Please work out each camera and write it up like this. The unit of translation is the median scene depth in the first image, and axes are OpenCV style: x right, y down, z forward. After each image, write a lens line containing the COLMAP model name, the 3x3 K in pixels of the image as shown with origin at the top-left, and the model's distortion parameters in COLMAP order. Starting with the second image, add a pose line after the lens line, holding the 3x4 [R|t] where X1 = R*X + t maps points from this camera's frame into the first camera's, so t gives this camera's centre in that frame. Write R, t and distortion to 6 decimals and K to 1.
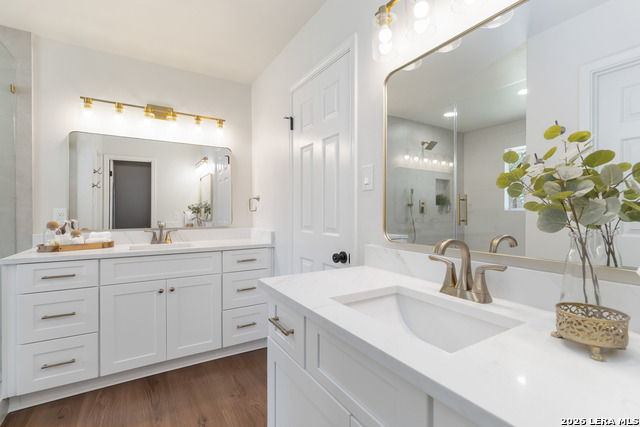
lens RADIAL K [[298.4, 0, 318.4], [0, 298.4, 211.3], [0, 0, 1]] dist [-0.003541, 0.002145]
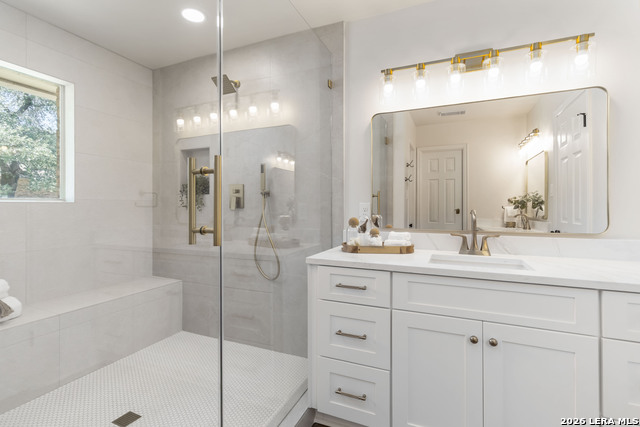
lens RADIAL K [[298.4, 0, 332.5], [0, 298.4, 207.6], [0, 0, 1]] dist [-0.003541, 0.002145]
pose [[0.599513, 0.004955, -0.800350, -0.206541], [0.000152, 0.999980, 0.006304, -0.001168], [0.800365, -0.003901, 0.599500, 0.388100]]
